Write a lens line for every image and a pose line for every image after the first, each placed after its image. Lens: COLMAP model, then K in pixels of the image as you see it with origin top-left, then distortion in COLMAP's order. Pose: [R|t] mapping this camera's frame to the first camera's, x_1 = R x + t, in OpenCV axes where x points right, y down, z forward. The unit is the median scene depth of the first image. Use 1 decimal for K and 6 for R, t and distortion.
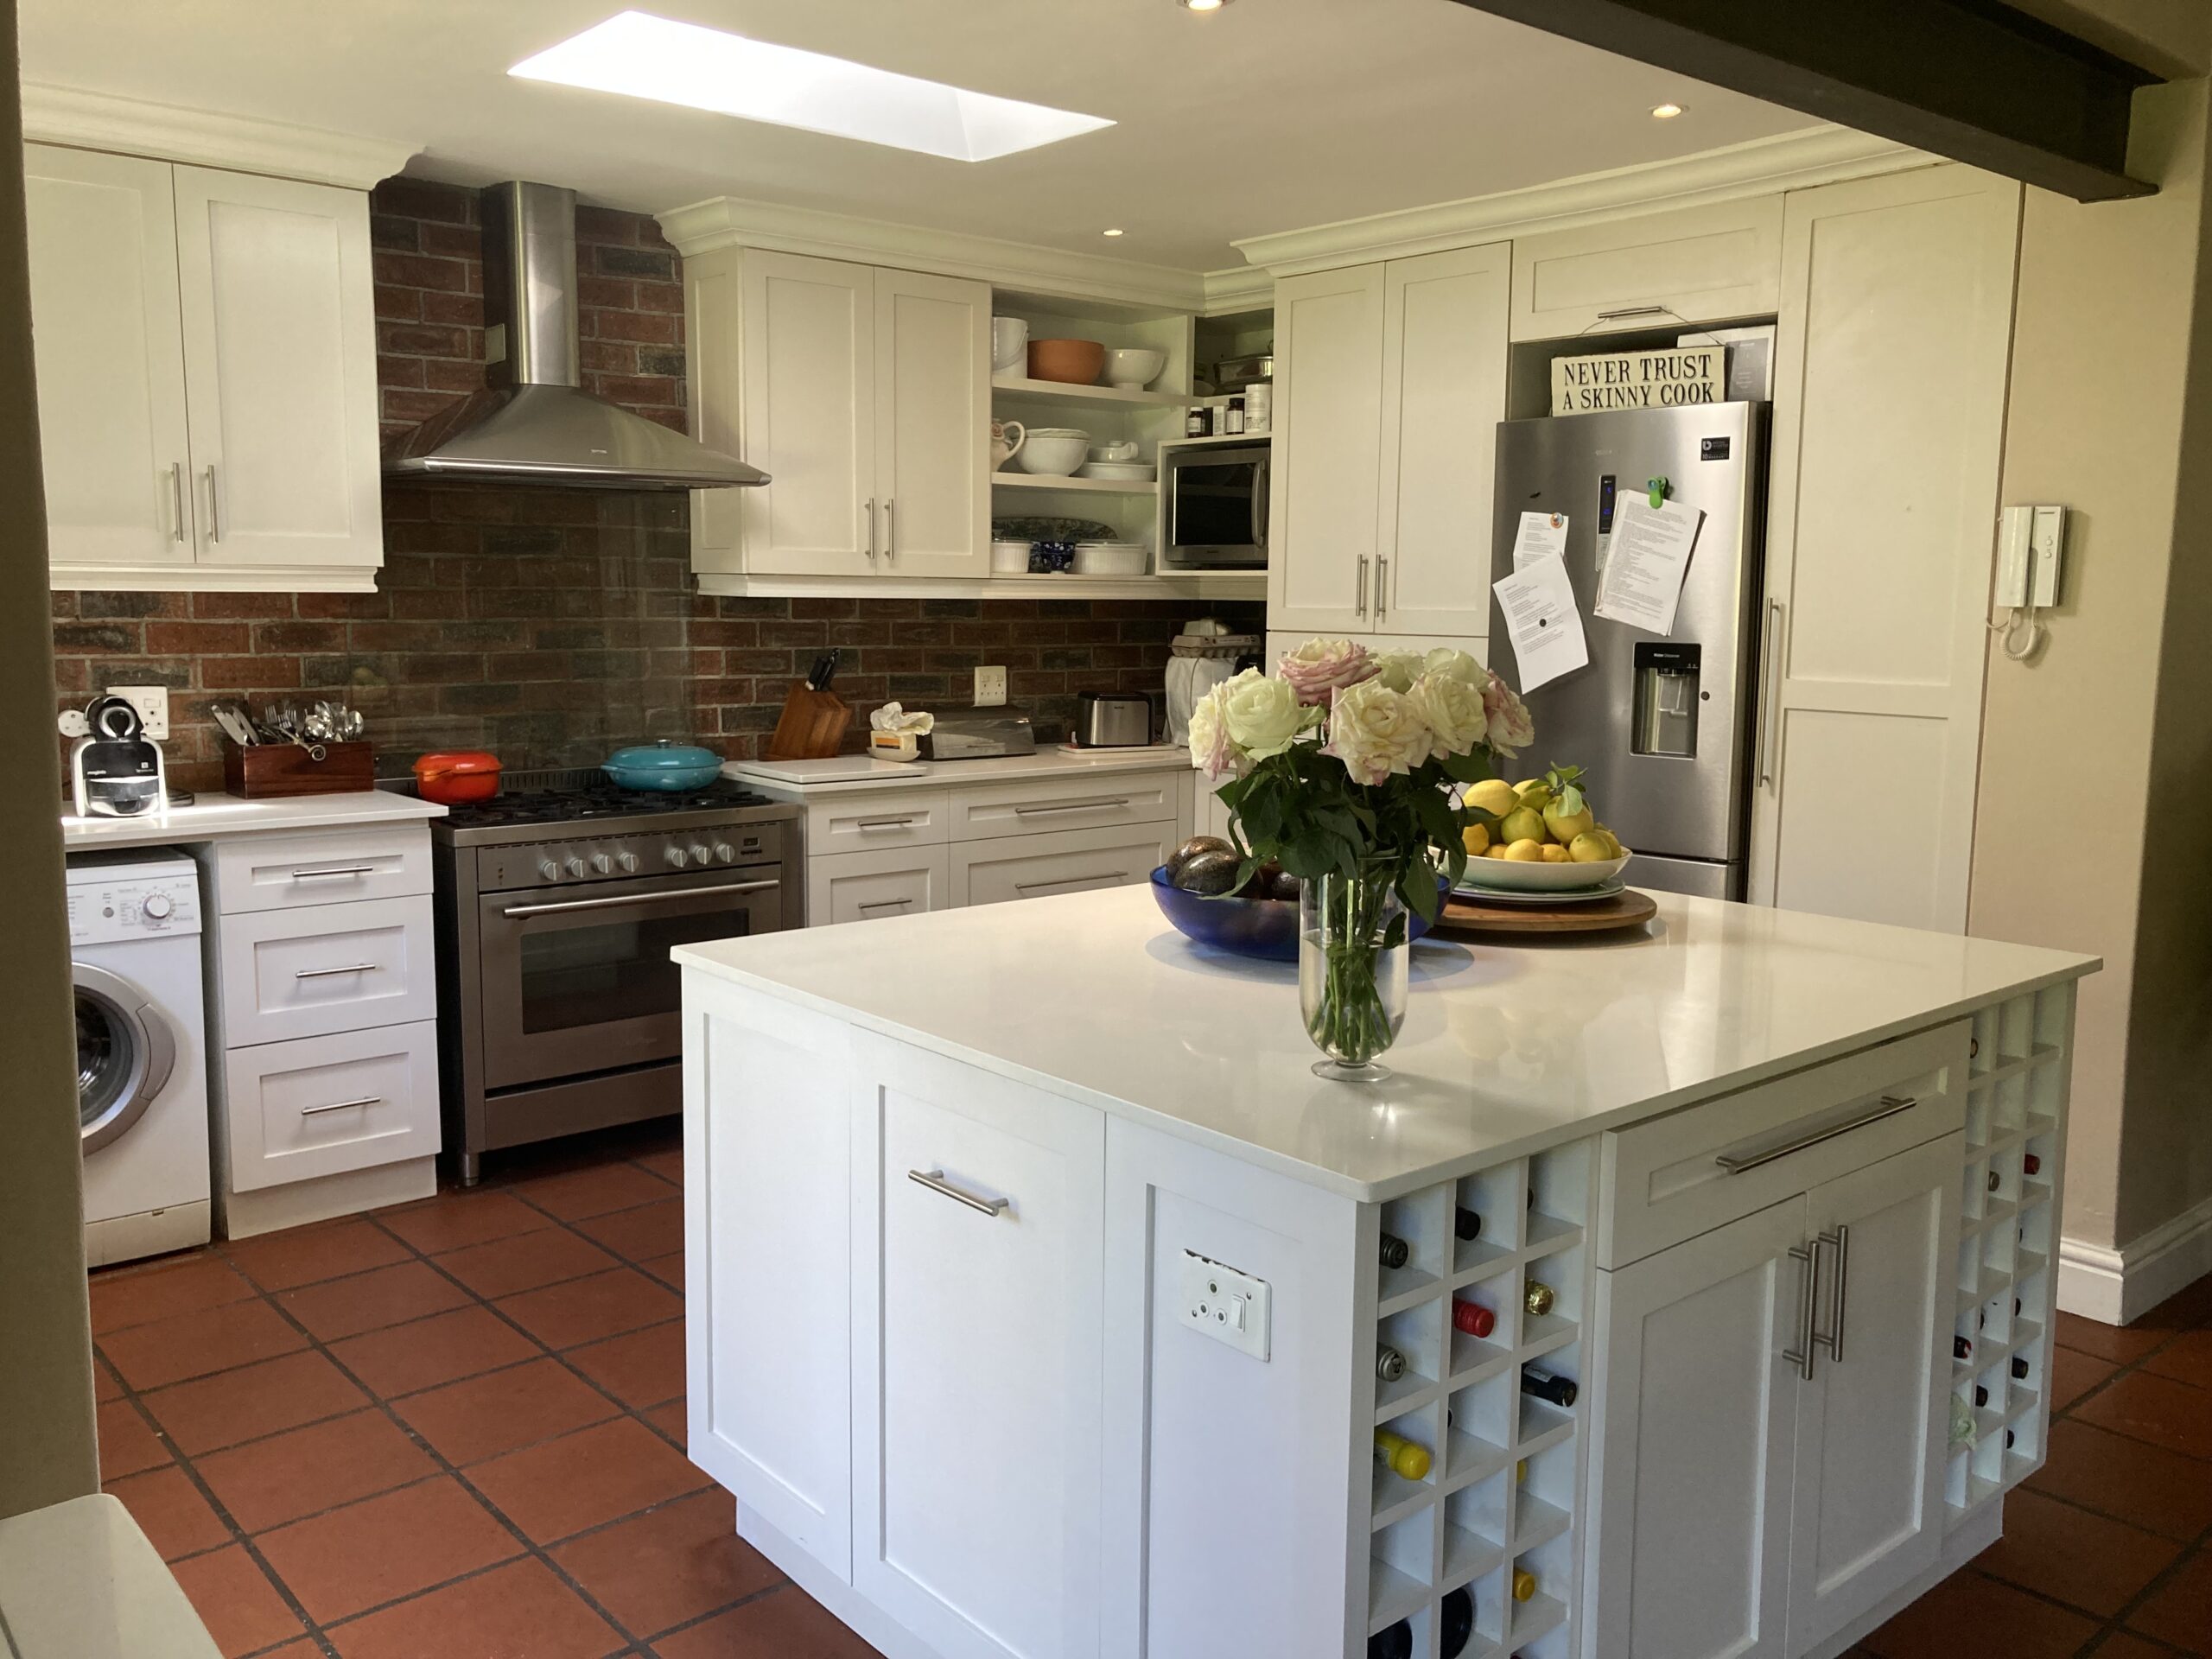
lens RADIAL K [[1831.2, 0, 1102.7], [0, 1831.2, 839.6], [0, 0, 1]] dist [-0.000615, -0.010289]
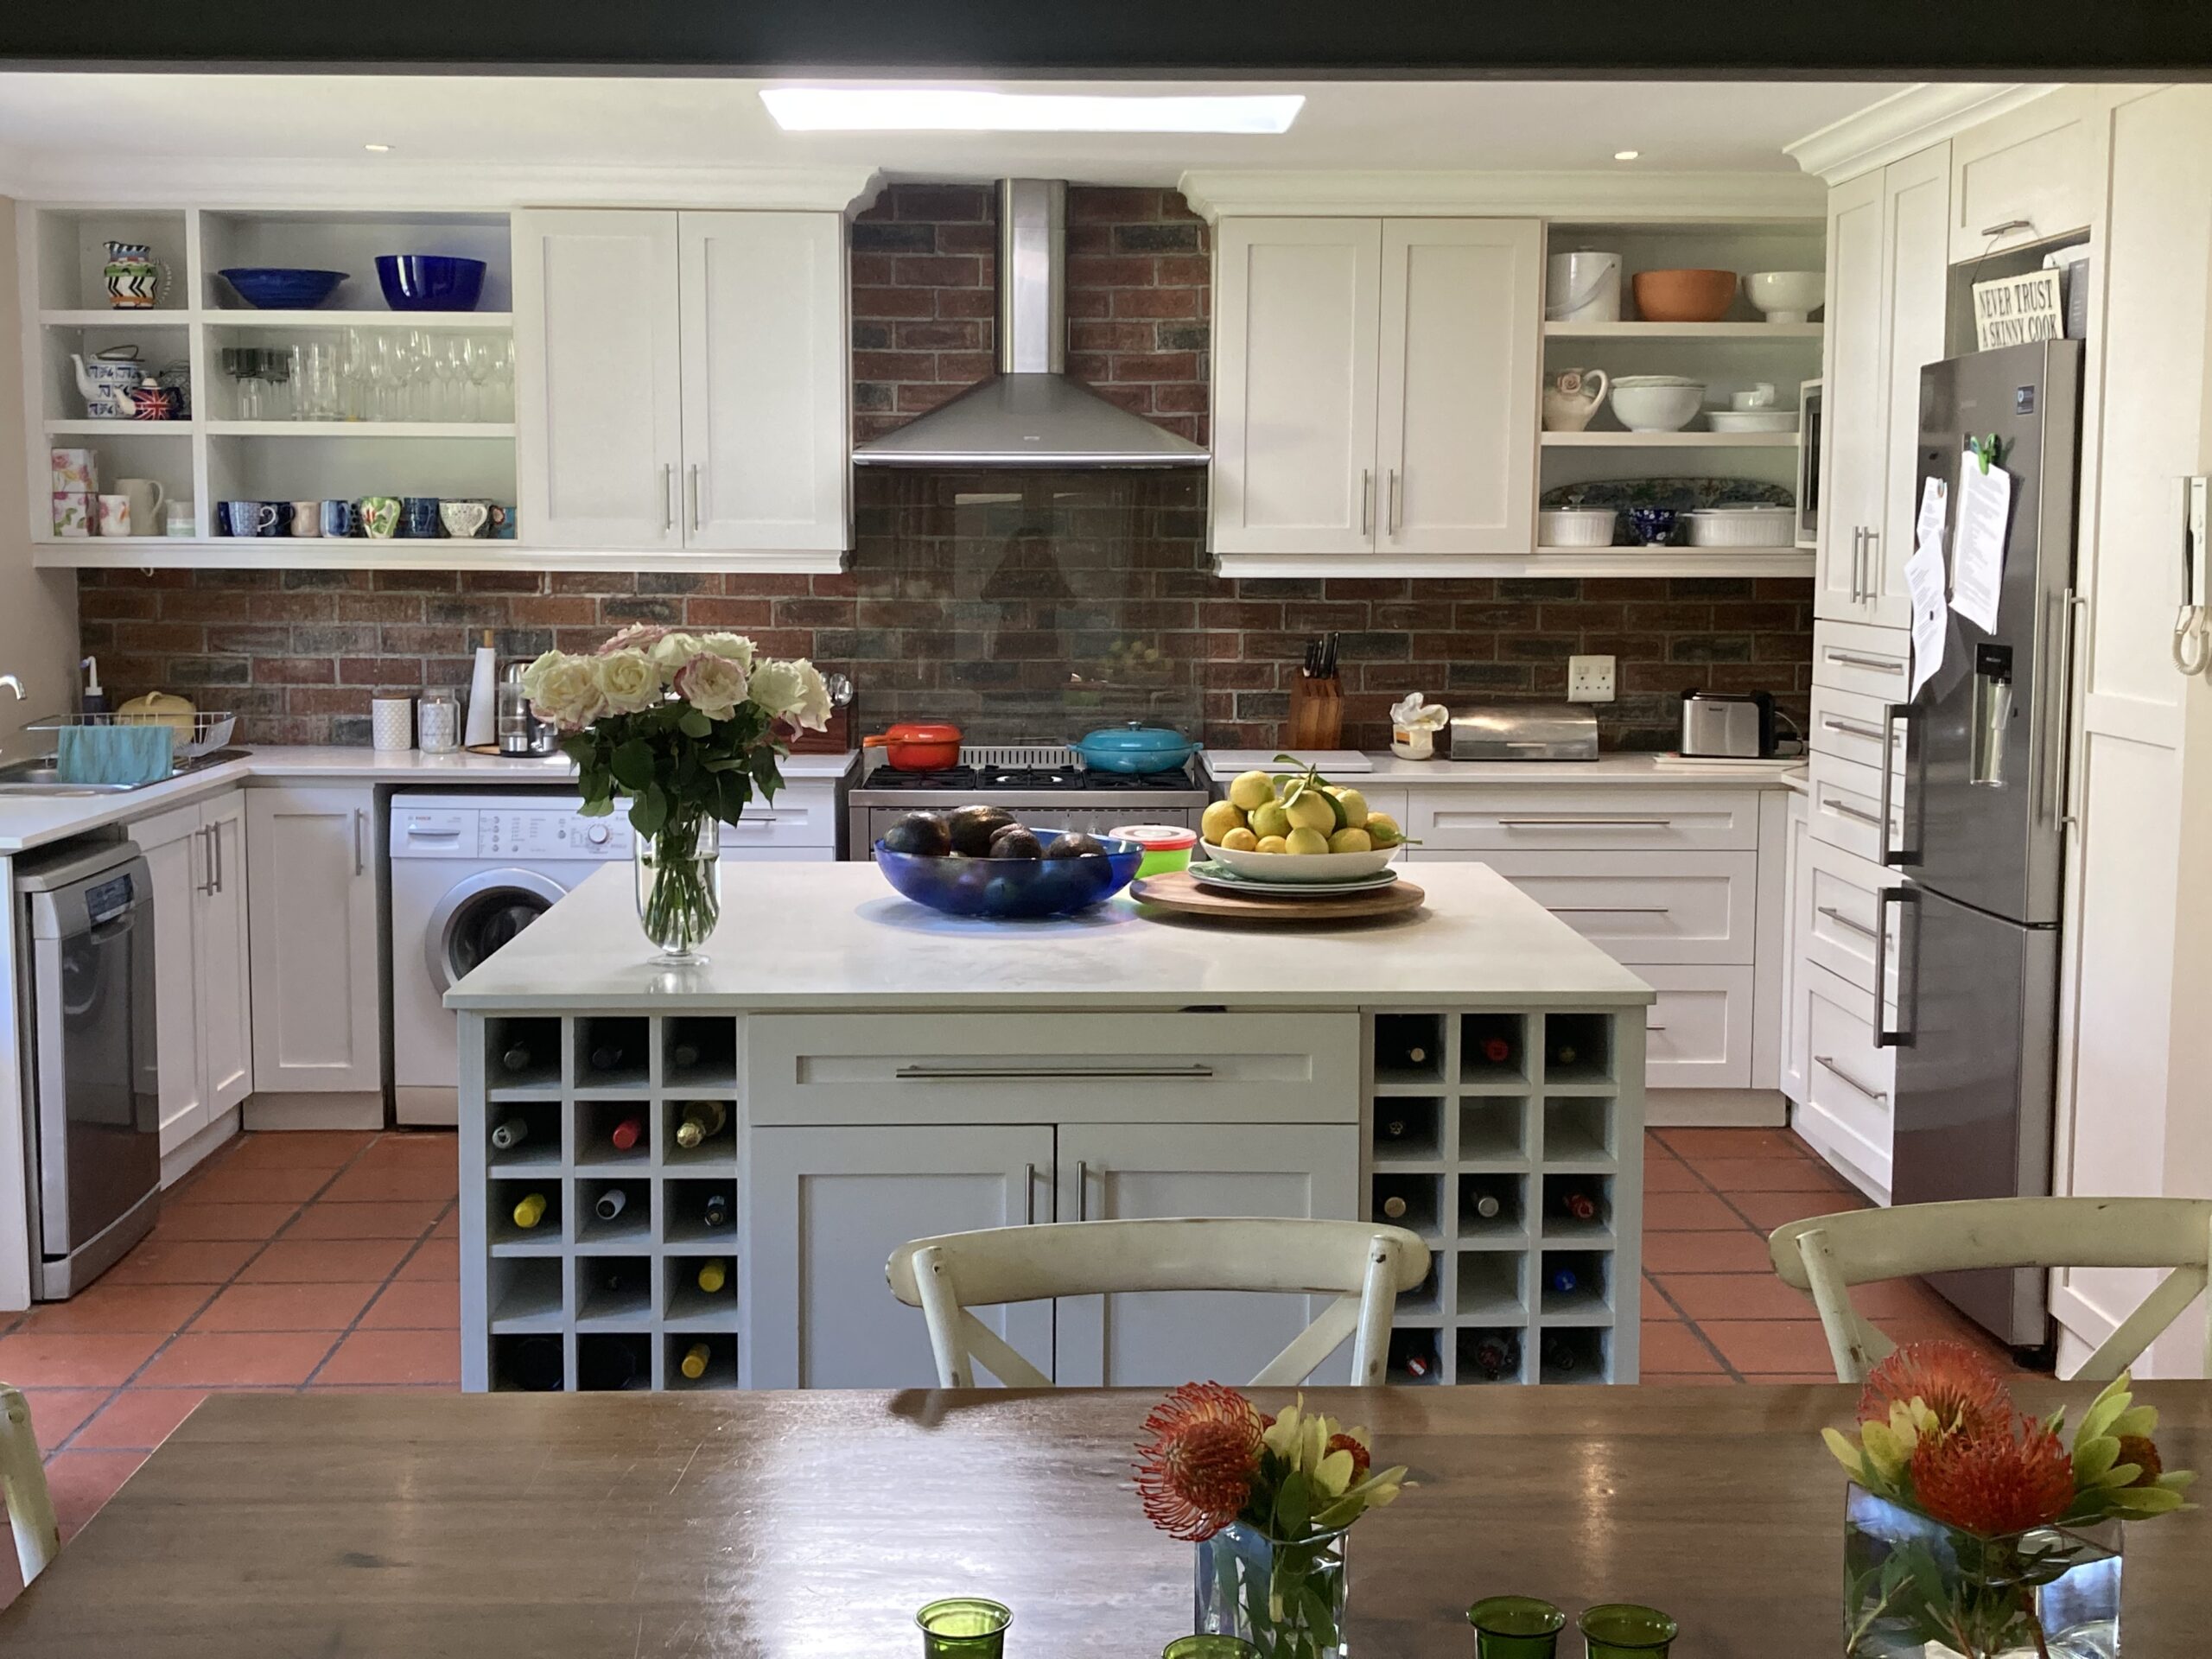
lens RADIAL K [[2619.4, 0, 1078.5], [0, 2619.4, 830.3], [0, 0, 1]] dist [0.227185, -0.791765]
pose [[0.783759, 0.063725, -0.617786, 0.610980], [-0.080745, 0.996735, 0.000377, 0.006070], [0.615793, 0.049587, 0.786346, -0.130927]]
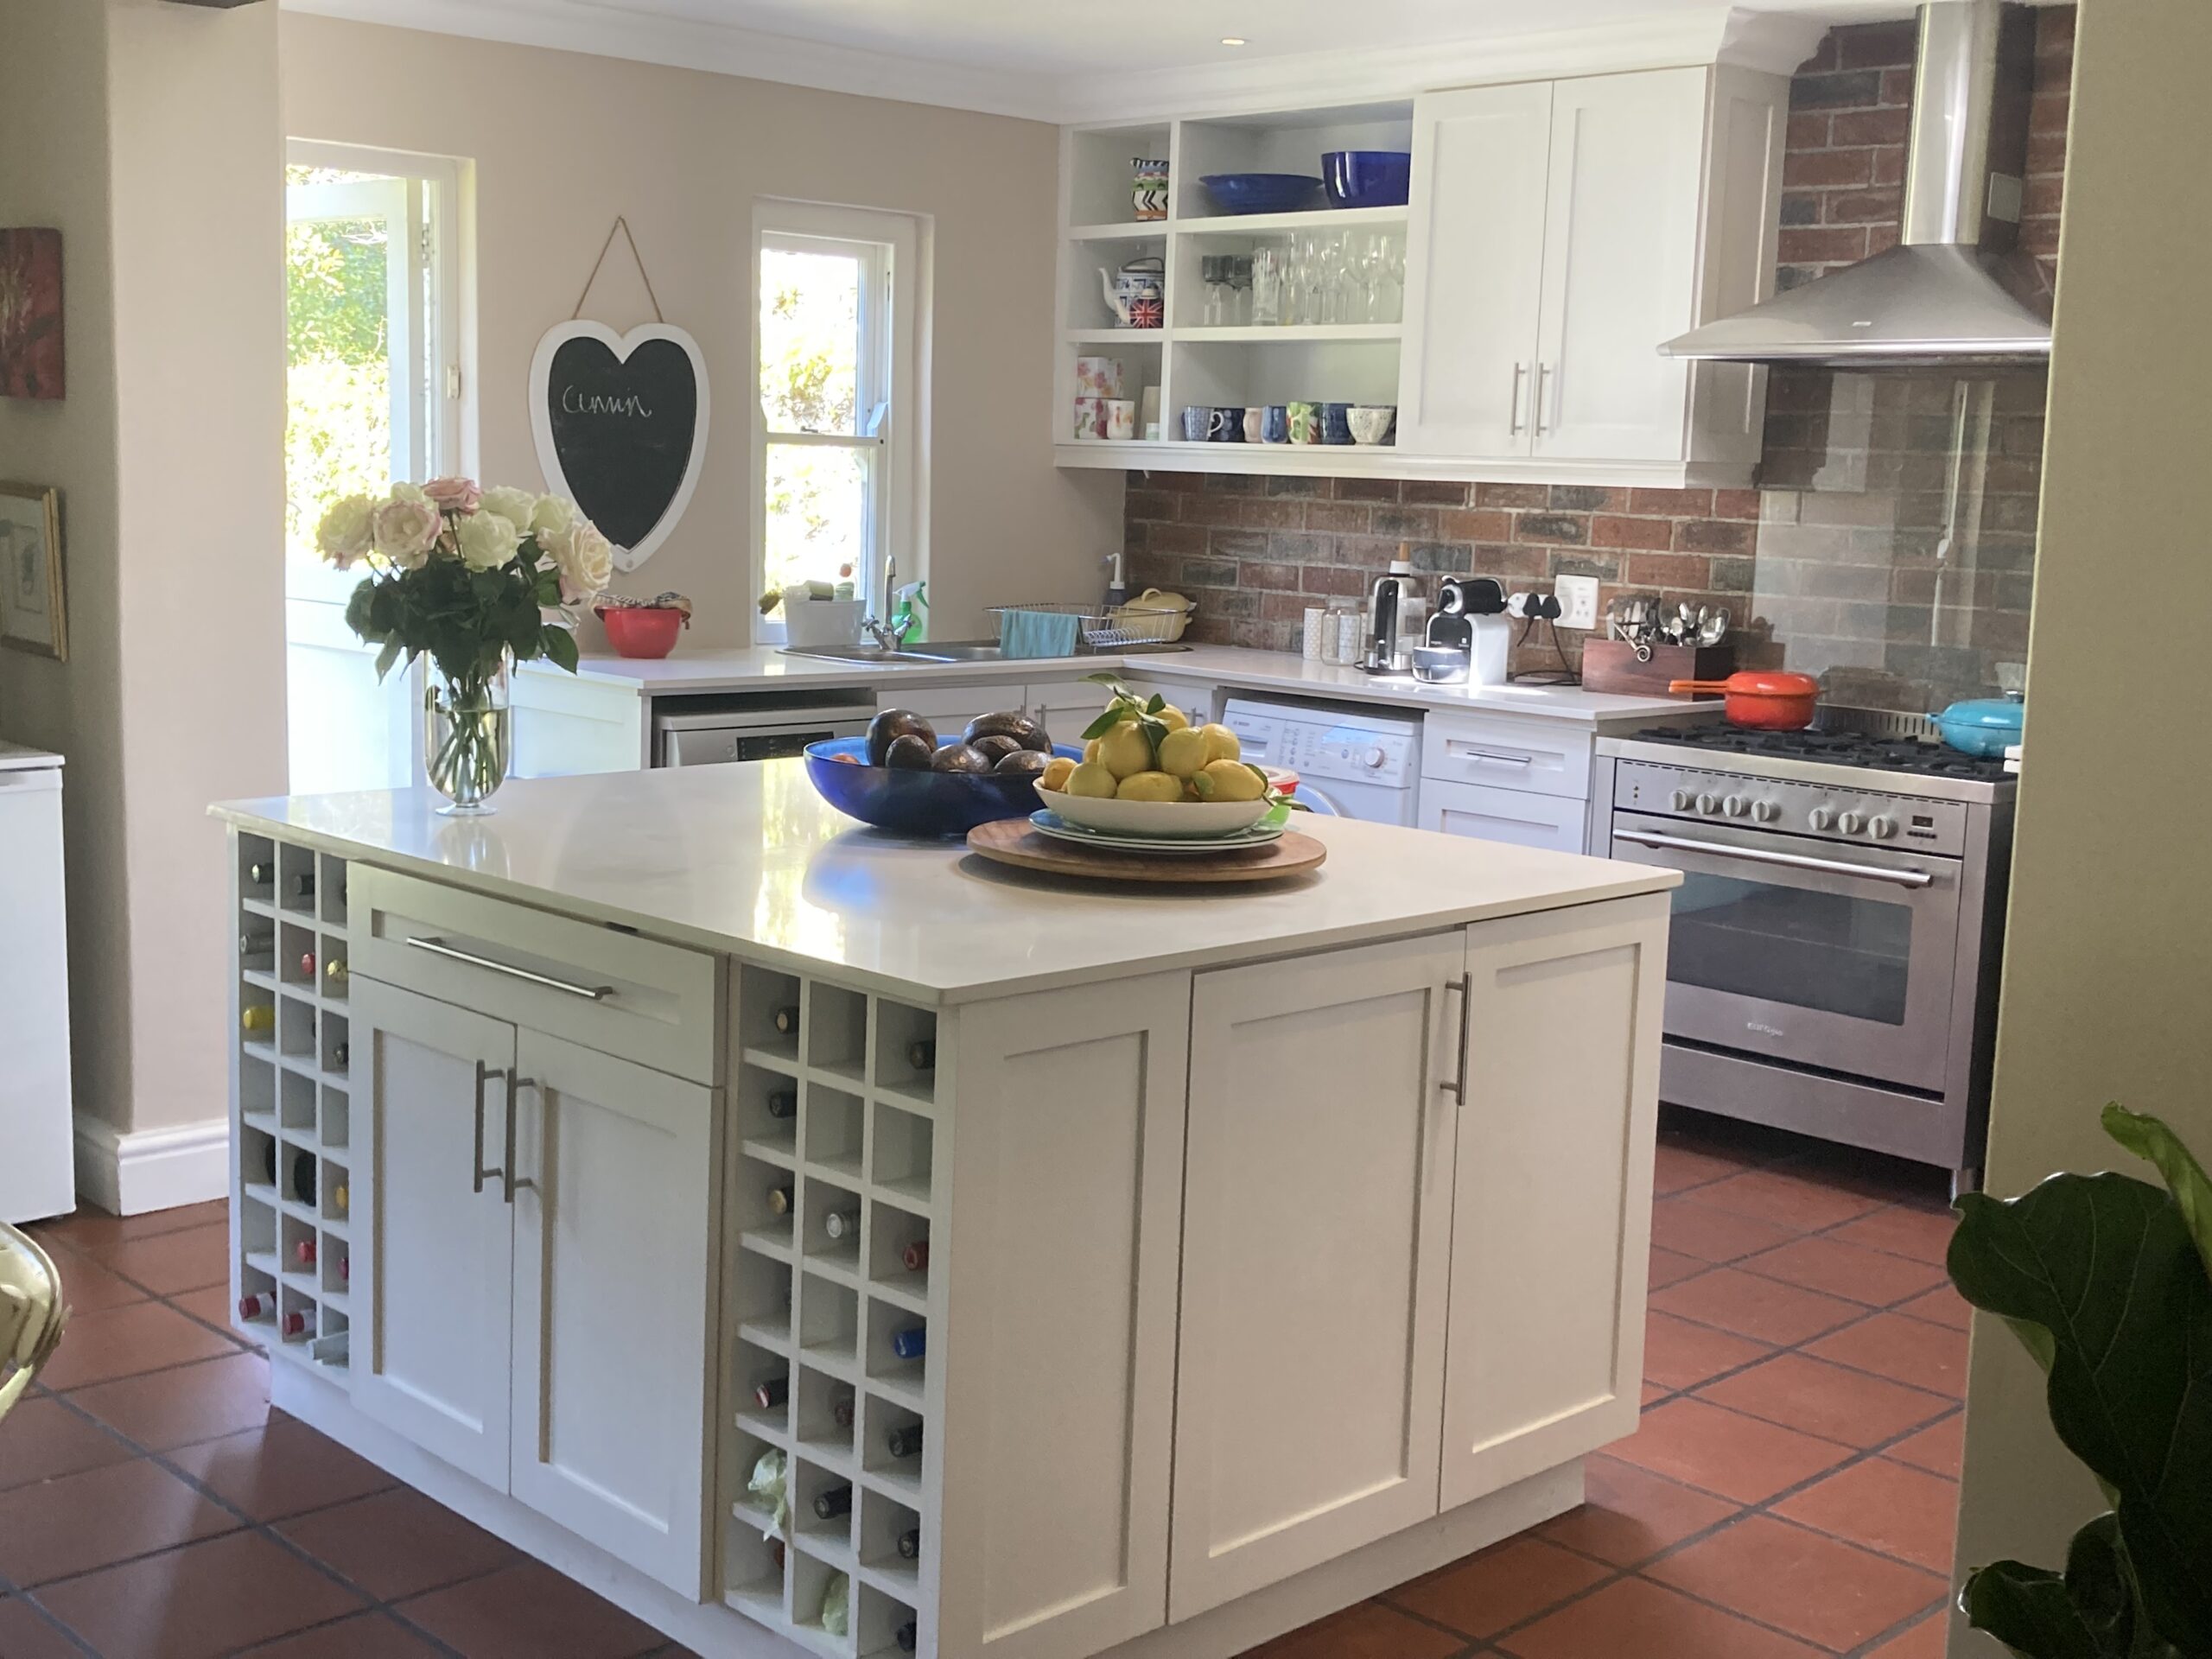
lens RADIAL K [[2619.4, 0, 1078.5], [0, 2619.4, 830.3], [0, 0, 1]] dist [0.227185, -0.791765]
pose [[0.076689, 0.134929, -0.987883, 0.830915], [-0.167202, 0.978510, 0.120668, -0.065343], [0.982936, 0.155922, 0.097602, 0.508588]]
